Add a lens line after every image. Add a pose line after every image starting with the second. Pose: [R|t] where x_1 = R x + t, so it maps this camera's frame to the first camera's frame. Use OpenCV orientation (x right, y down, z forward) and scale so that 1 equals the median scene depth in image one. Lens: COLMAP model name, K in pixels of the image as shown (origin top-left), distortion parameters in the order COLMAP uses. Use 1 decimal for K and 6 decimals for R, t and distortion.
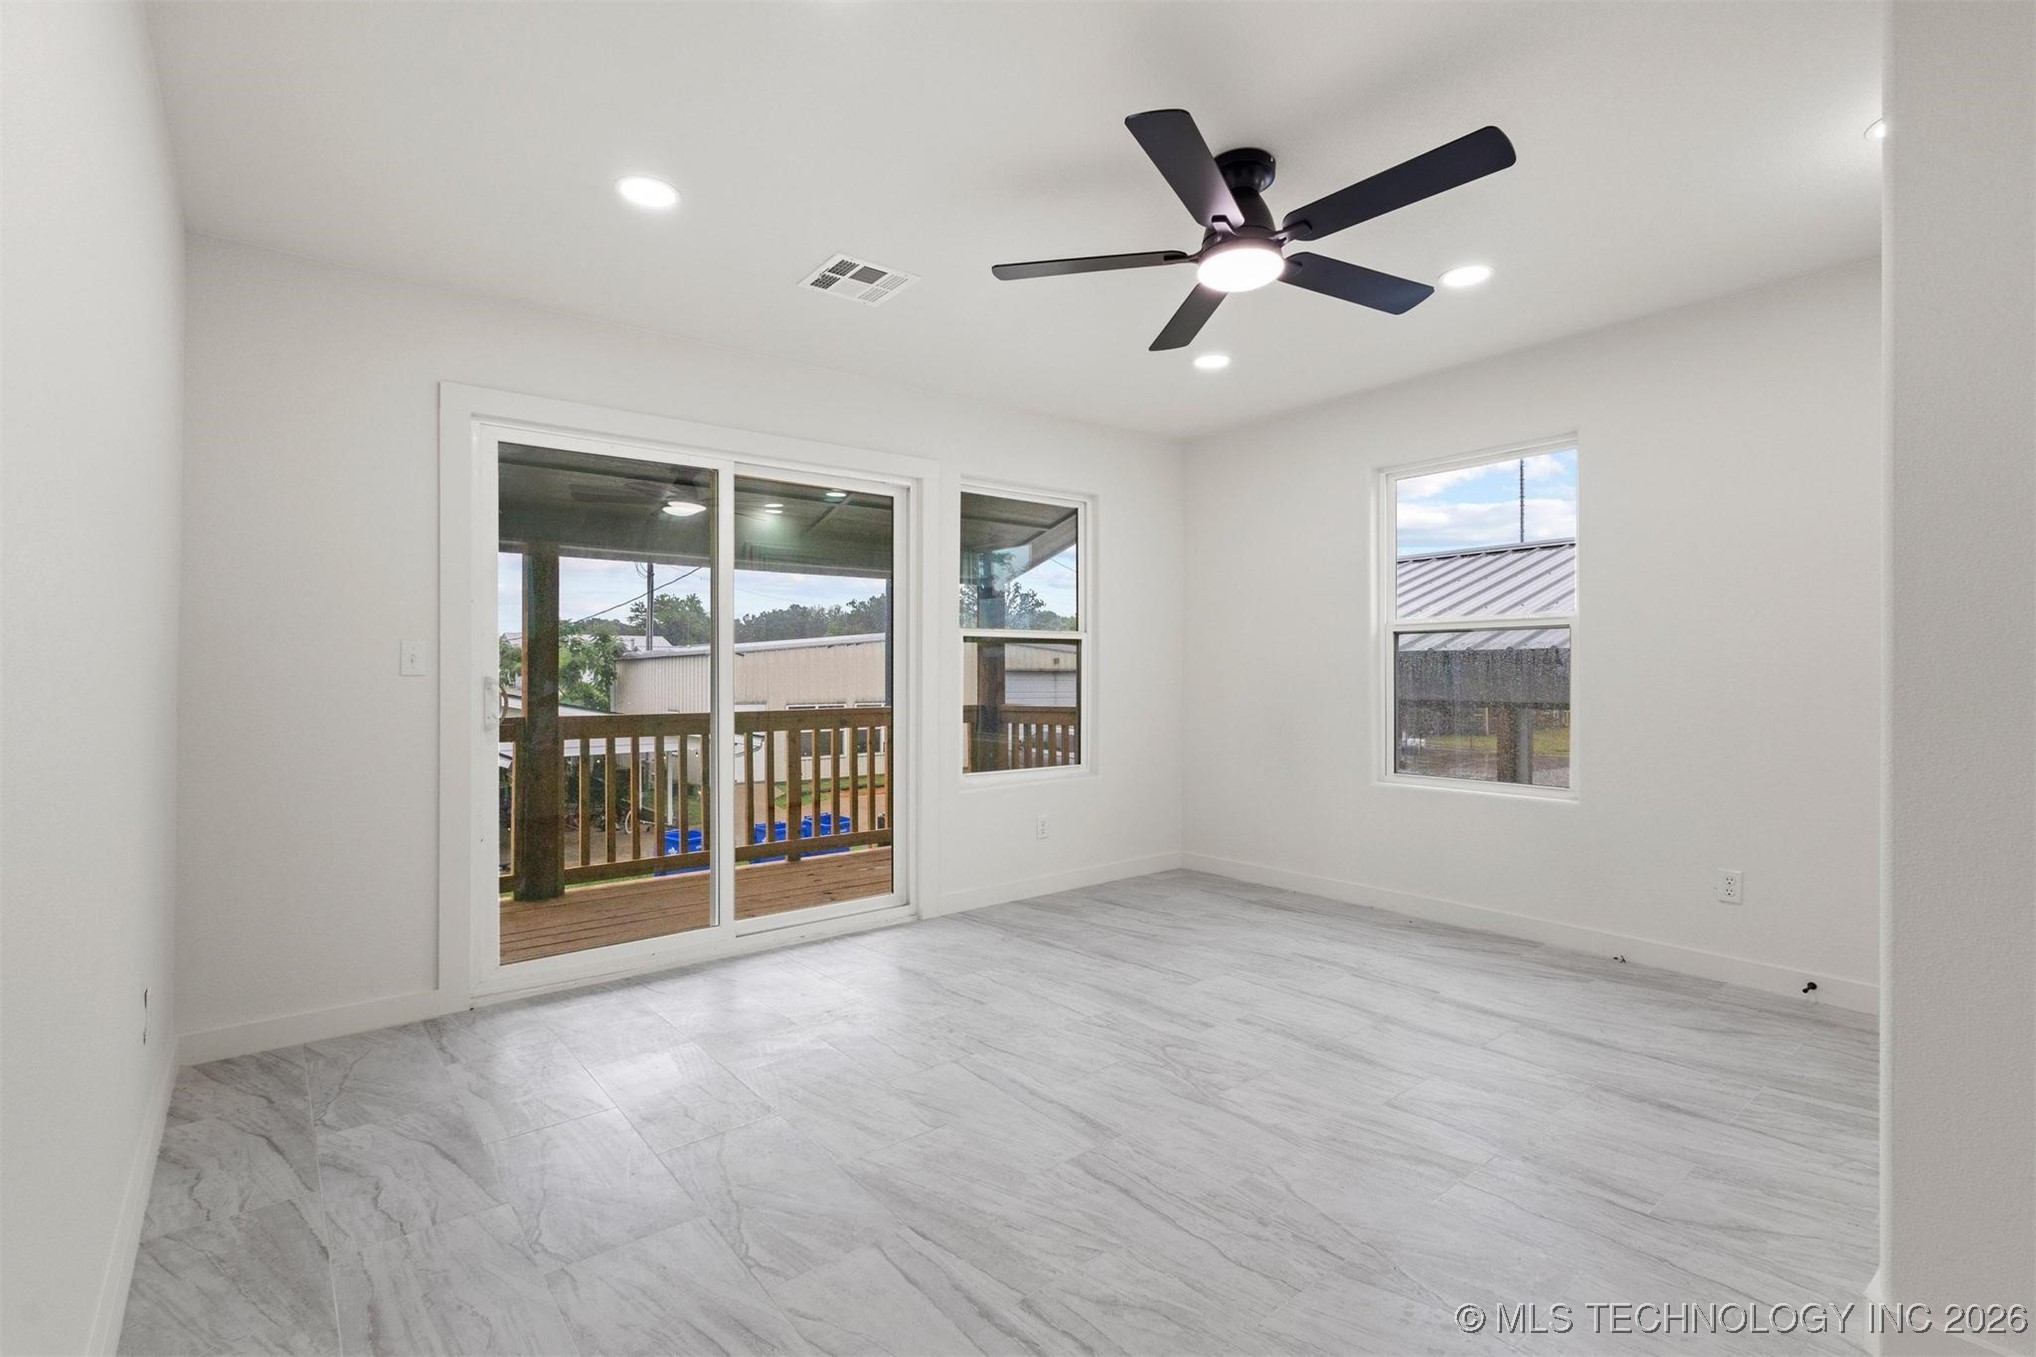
lens RADIAL K [[931.2, 0, 1021.4], [0, 931.2, 672.4], [0, 0, 1]] dist [0.006703, -0.001486]
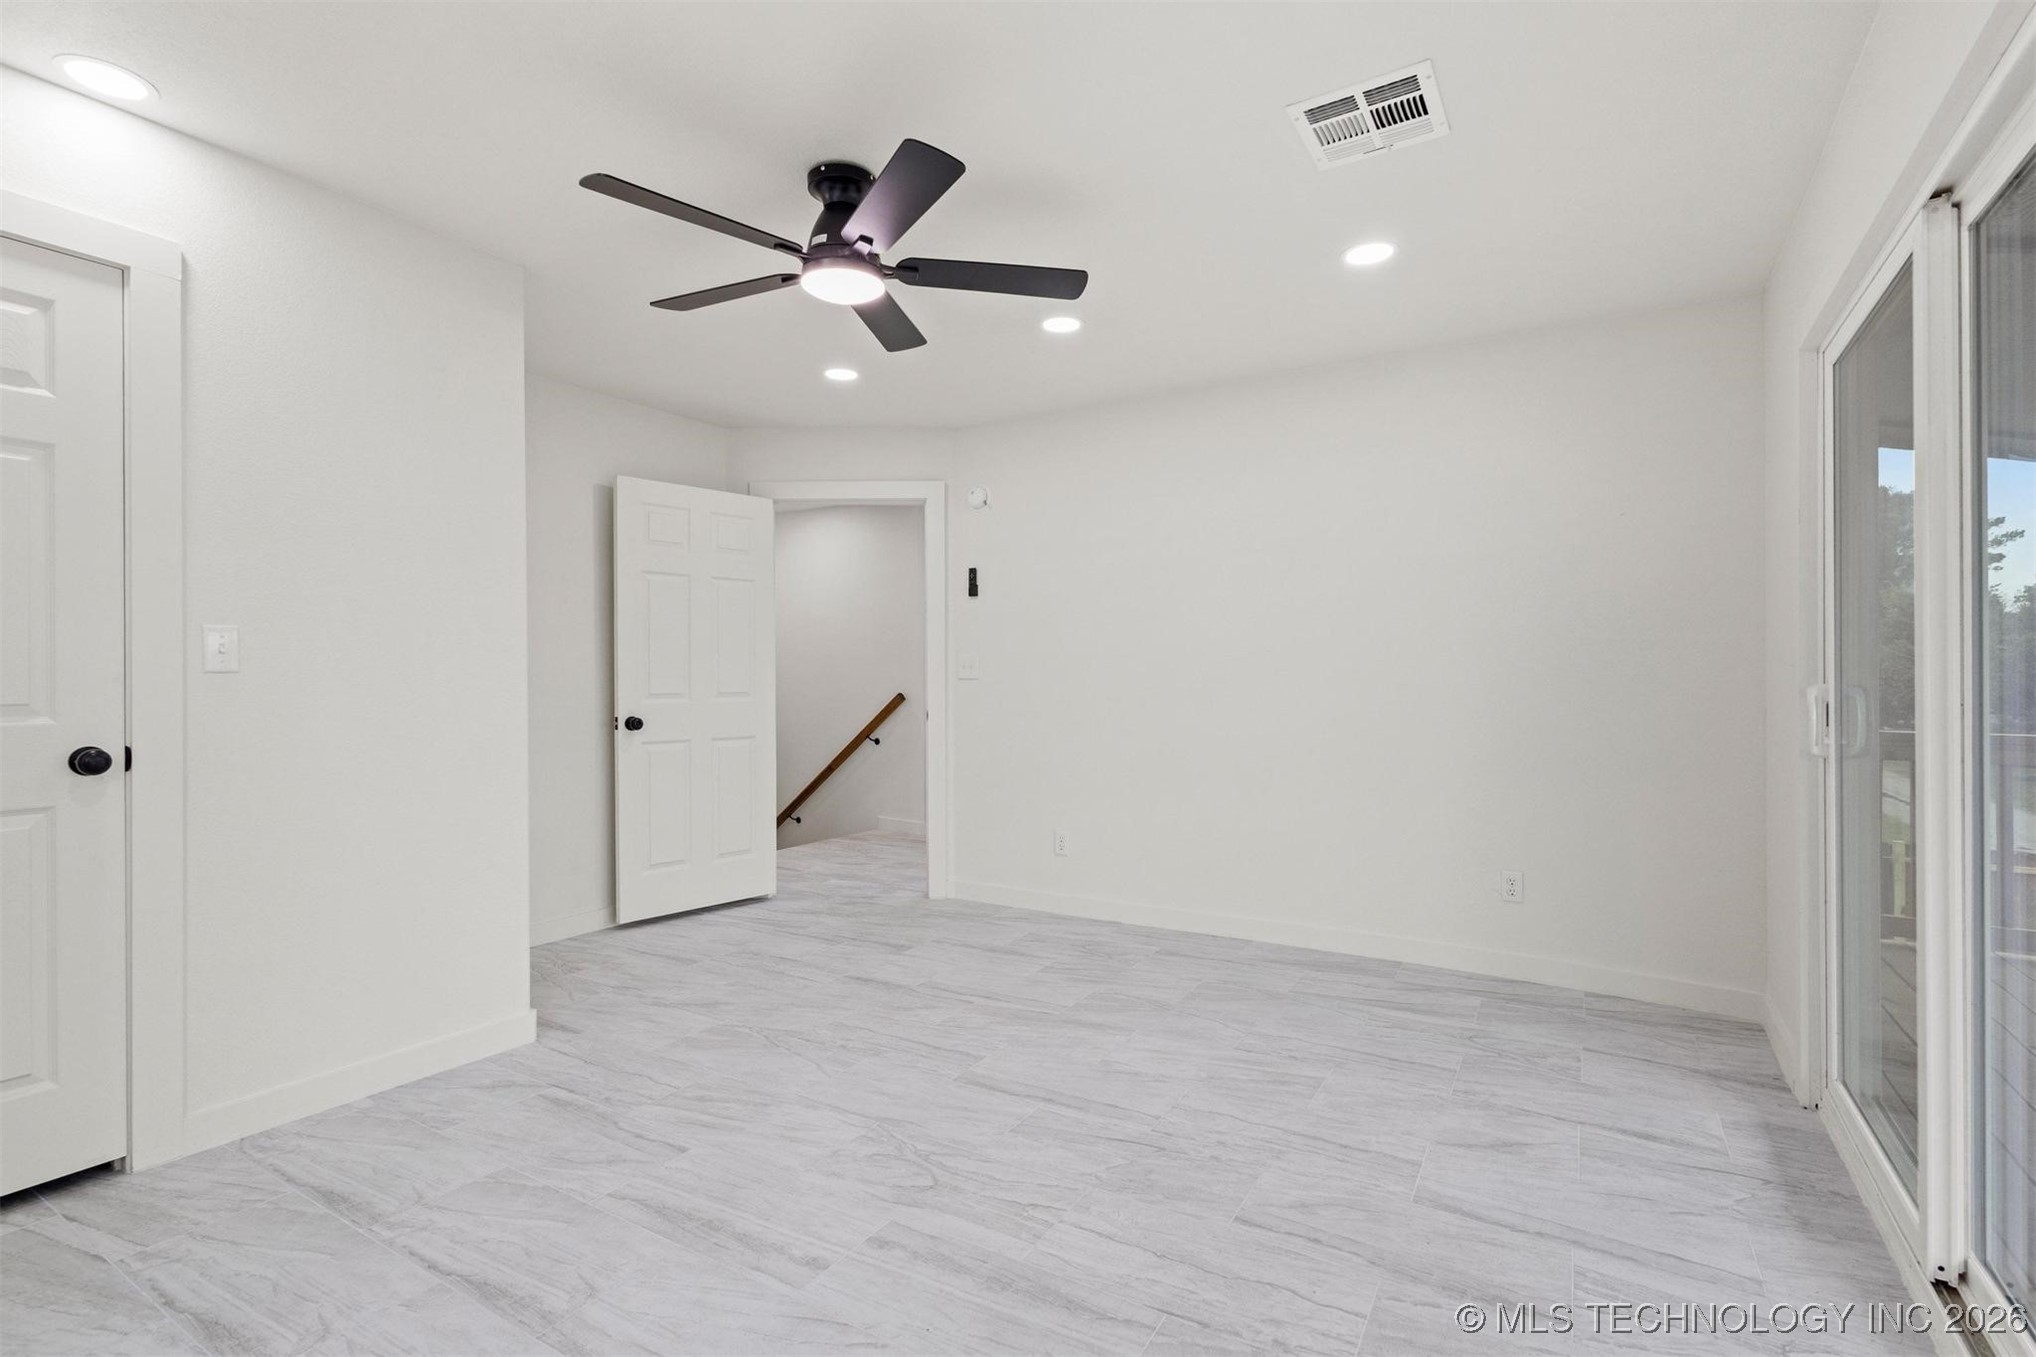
lens RADIAL K [[931.2, 0, 1021.4], [0, 931.2, 672.4], [0, 0, 1]] dist [0.006703, -0.001486]
pose [[-0.940880, 0.000331, -0.338740, 0.336181], [0.003943, 0.999942, -0.009975, -0.000988], [0.338718, -0.010721, -0.940827, 1.705891]]
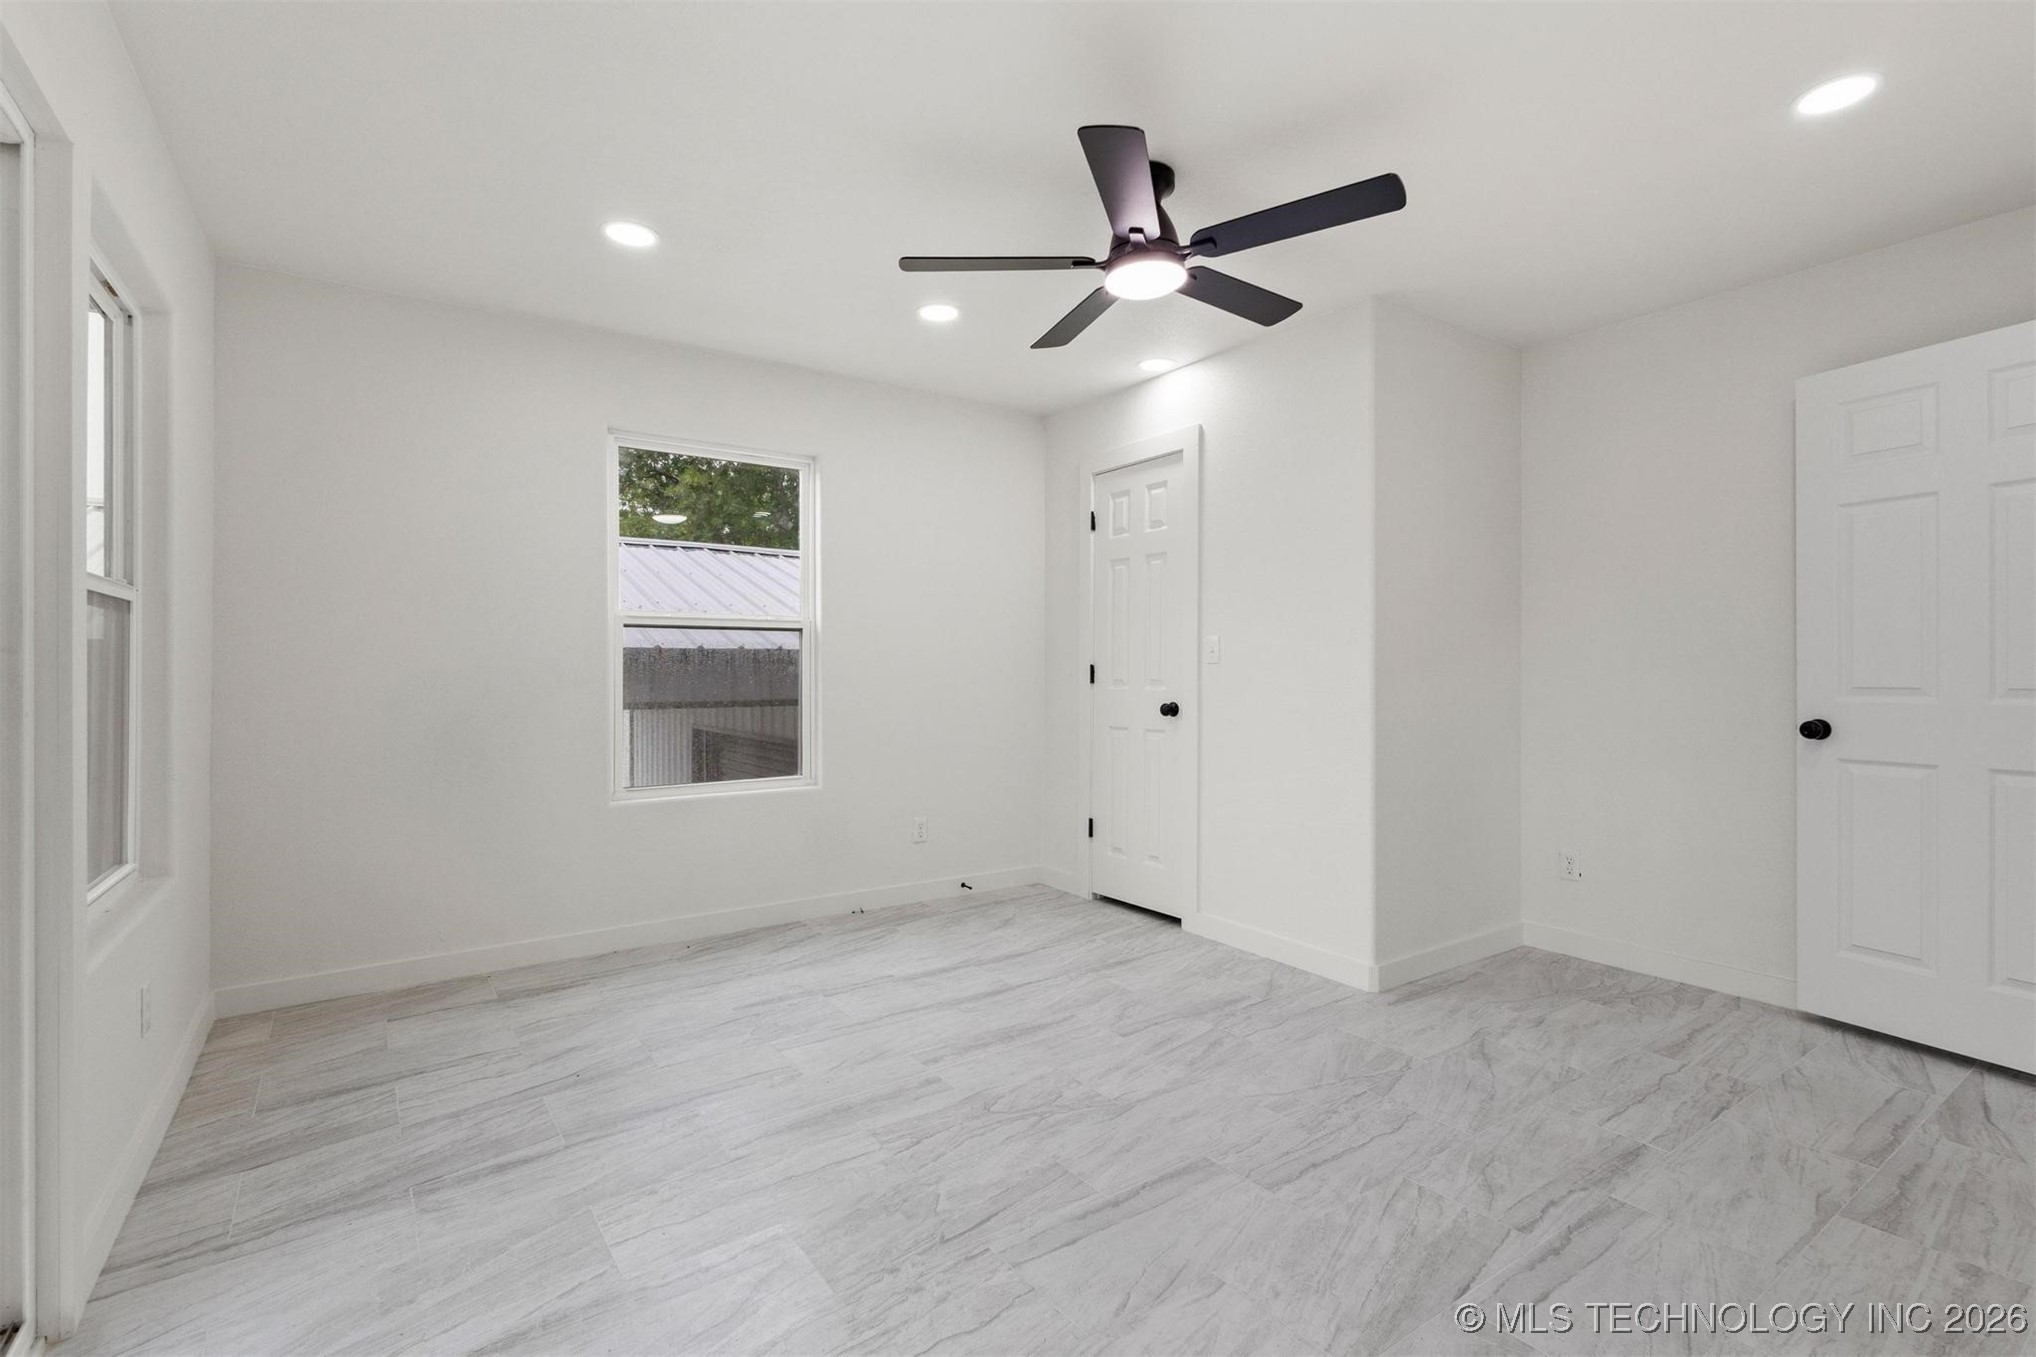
lens RADIAL K [[931.2, 0, 1021.4], [0, 931.2, 672.4], [0, 0, 1]] dist [0.006703, -0.001486]
pose [[0.062964, 0.001515, 0.998015, -0.687550], [-0.001161, 0.999998, -0.001444, 0.001040], [-0.998015, -0.001068, 0.062966, 0.904397]]
